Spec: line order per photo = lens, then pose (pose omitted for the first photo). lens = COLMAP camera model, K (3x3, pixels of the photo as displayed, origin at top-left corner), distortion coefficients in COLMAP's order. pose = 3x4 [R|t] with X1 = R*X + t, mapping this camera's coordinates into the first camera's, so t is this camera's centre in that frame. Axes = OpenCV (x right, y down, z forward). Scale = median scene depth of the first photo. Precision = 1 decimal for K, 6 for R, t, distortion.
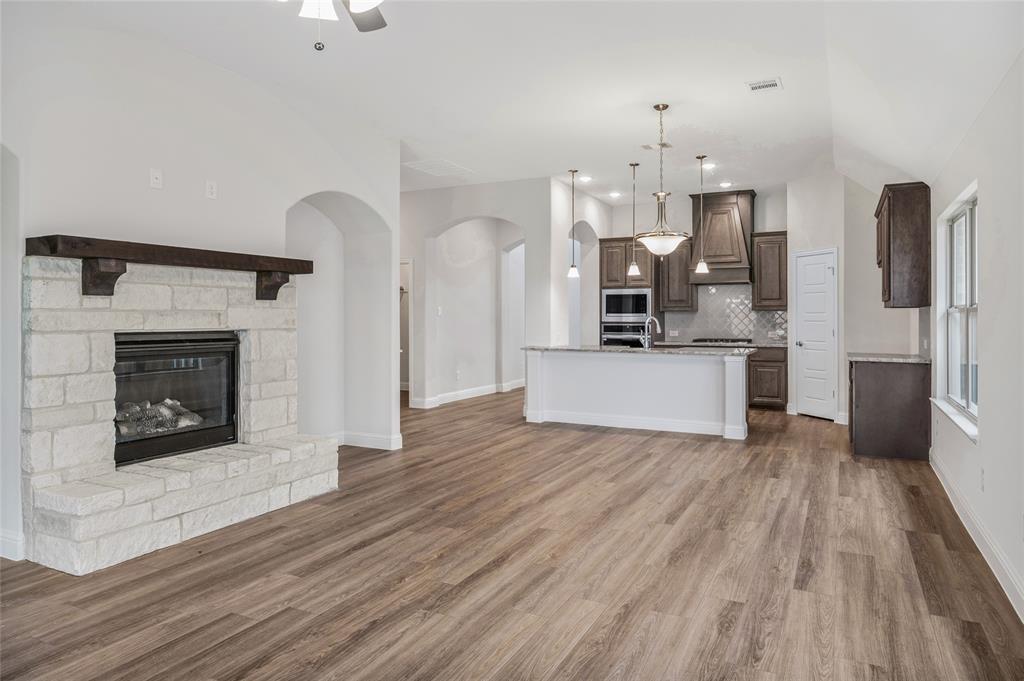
lens RADIAL K [[634.9, 0, 516.6], [0, 634.9, 315.3], [0, 0, 1]] dist [-0.001922, -0.000091]
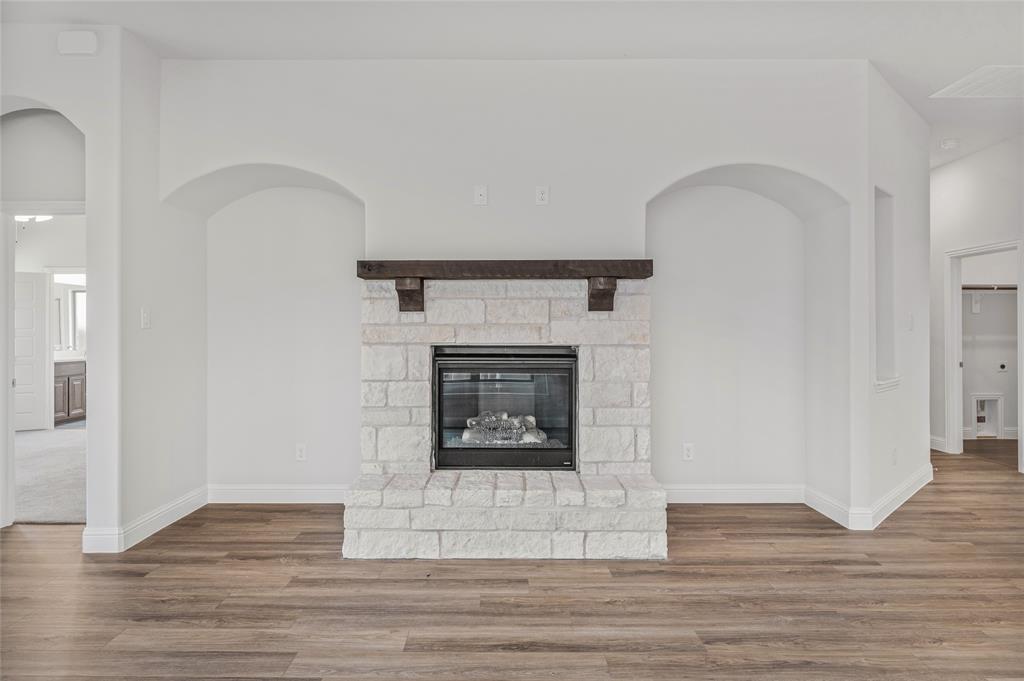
lens RADIAL K [[605.9, 0, 511.5], [0, 605.9, 330.6], [0, 0, 1]] dist [-0.001879, -0.000648]
pose [[0.455474, -0.000296, -0.890249, 0.341021], [0.002237, 0.999997, 0.000812, 0.001628], [0.890246, -0.002362, 0.455474, 0.631945]]
